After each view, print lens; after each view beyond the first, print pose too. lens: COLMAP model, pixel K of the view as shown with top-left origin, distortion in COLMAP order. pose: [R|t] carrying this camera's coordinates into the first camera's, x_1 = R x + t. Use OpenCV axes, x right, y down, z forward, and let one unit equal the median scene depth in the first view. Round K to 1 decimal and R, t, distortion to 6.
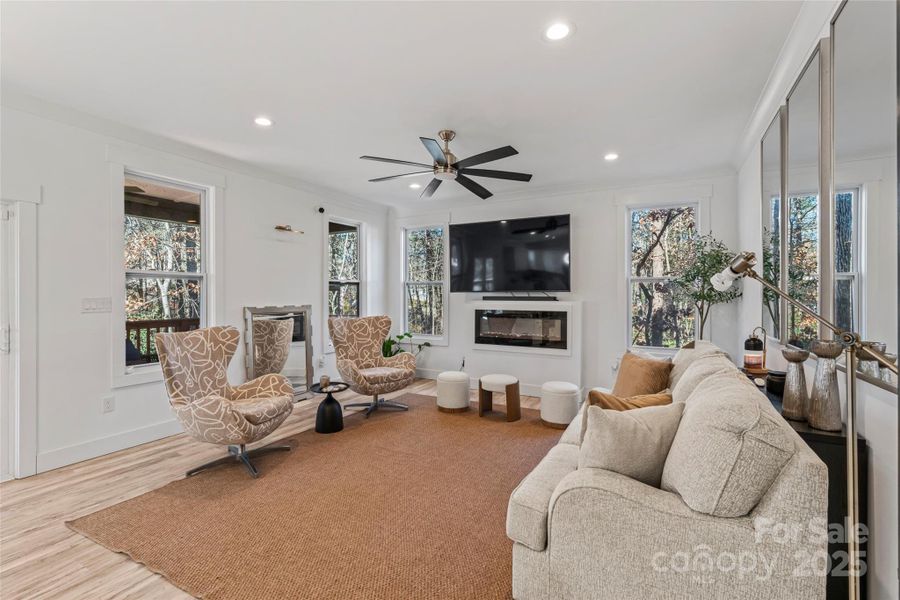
lens RADIAL K [[409.8, 0, 446.5], [0, 409.8, 293.3], [0, 0, 1]] dist [-0.000997, -0.000107]
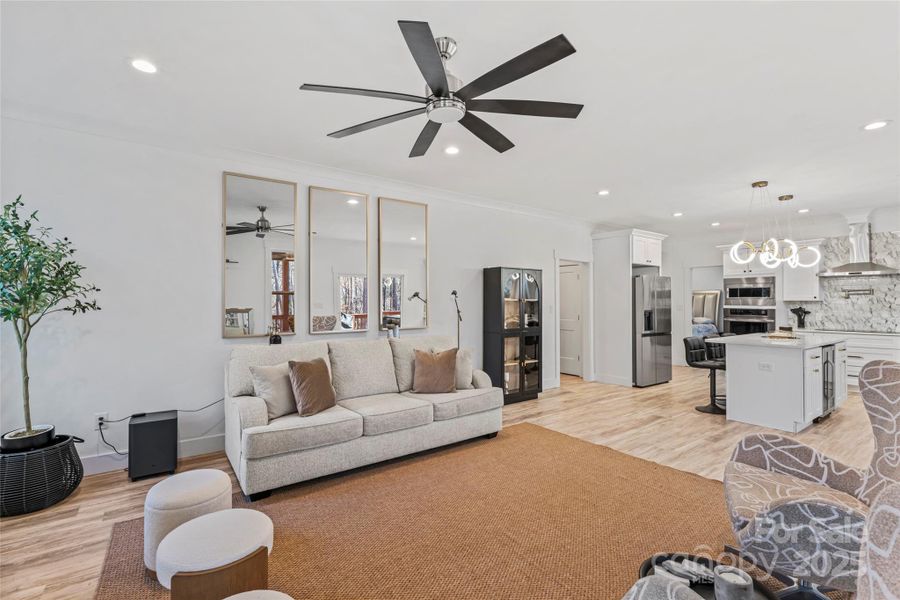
lens RADIAL K [[402.6, 0, 446.9], [0, 402.6, 298.3], [0, 0, 1]] dist [-0.001789, 0.000163]
pose [[-0.903250, 0.004119, 0.429096, -0.204340], [-0.000241, 0.999949, -0.010106, 0.000620], [-0.429116, -0.009232, -0.903202, 1.189611]]
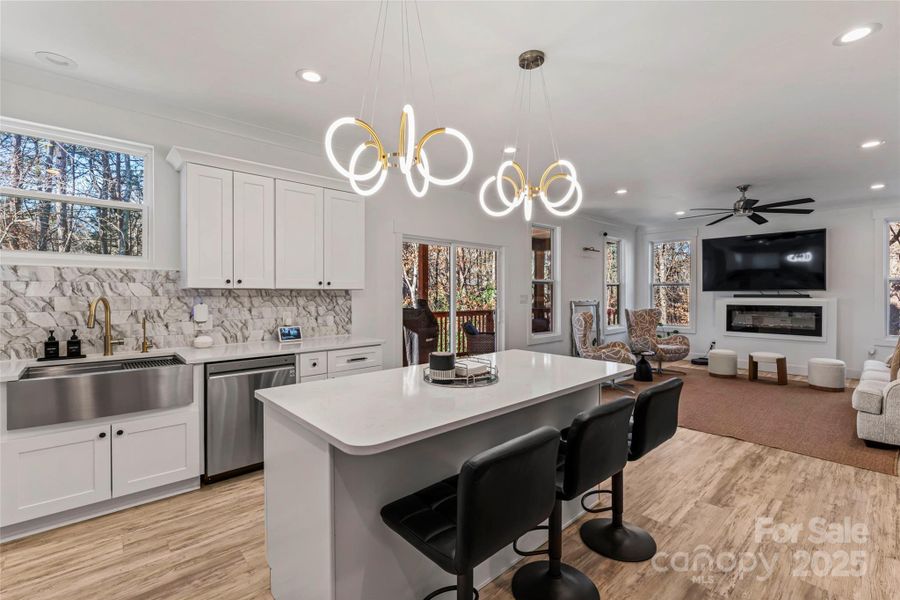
lens RADIAL K [[402.6, 0, 446.9], [0, 402.6, 298.3], [0, 0, 1]] dist [-0.001789, 0.000163]
pose [[0.943511, 0.001195, -0.331338, -0.415250], [0.002955, 0.999923, 0.012020, 0.001885], [0.331327, -0.012320, 0.943435, -0.586561]]
